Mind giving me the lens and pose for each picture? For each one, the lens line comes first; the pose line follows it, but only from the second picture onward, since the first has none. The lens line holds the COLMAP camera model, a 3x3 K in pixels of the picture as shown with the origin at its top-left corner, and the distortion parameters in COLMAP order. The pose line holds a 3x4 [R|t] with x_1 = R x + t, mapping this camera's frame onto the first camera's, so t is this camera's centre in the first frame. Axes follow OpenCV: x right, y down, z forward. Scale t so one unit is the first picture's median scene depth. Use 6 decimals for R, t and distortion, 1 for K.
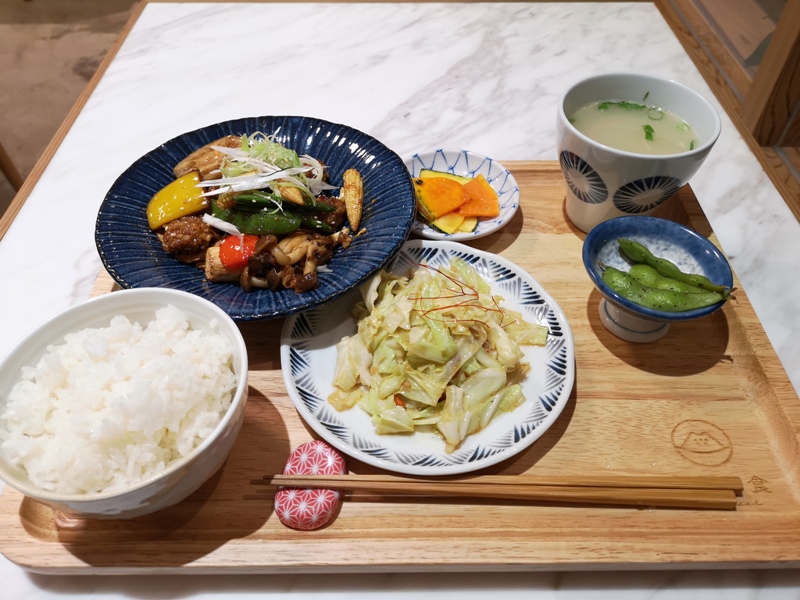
lens RADIAL K [[613.8, 0, 400.0], [0, 613.8, 300.0], [0, 0, 1]] dist [0.070244, -0.090040]
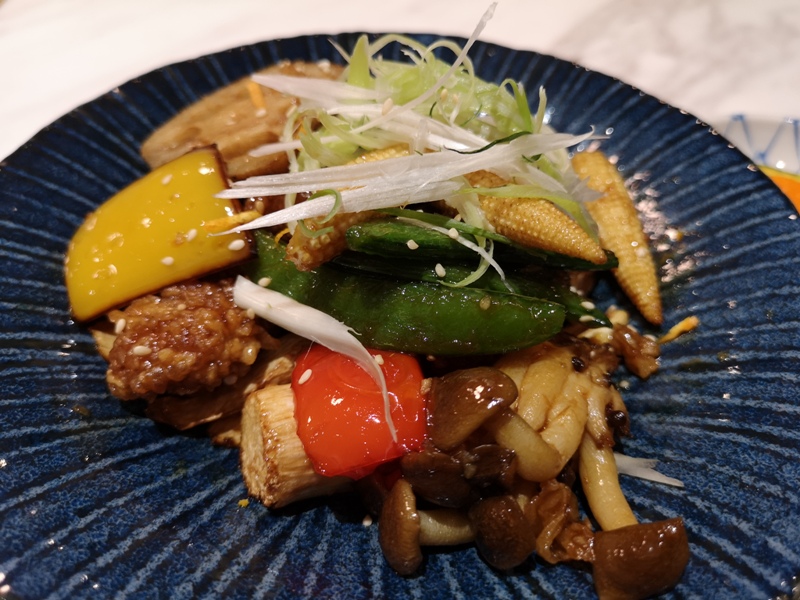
lens RADIAL K [[634.9, 0, 399.7], [0, 634.9, 313.1], [0, 0, 1]] dist [-0.006650, -0.003756]
pose [[0.999160, 0.003311, 0.040843, -0.246236], [-0.003871, 0.999899, 0.013656, -0.126893], [-0.040794, -0.013802, 0.999072, 0.667600]]
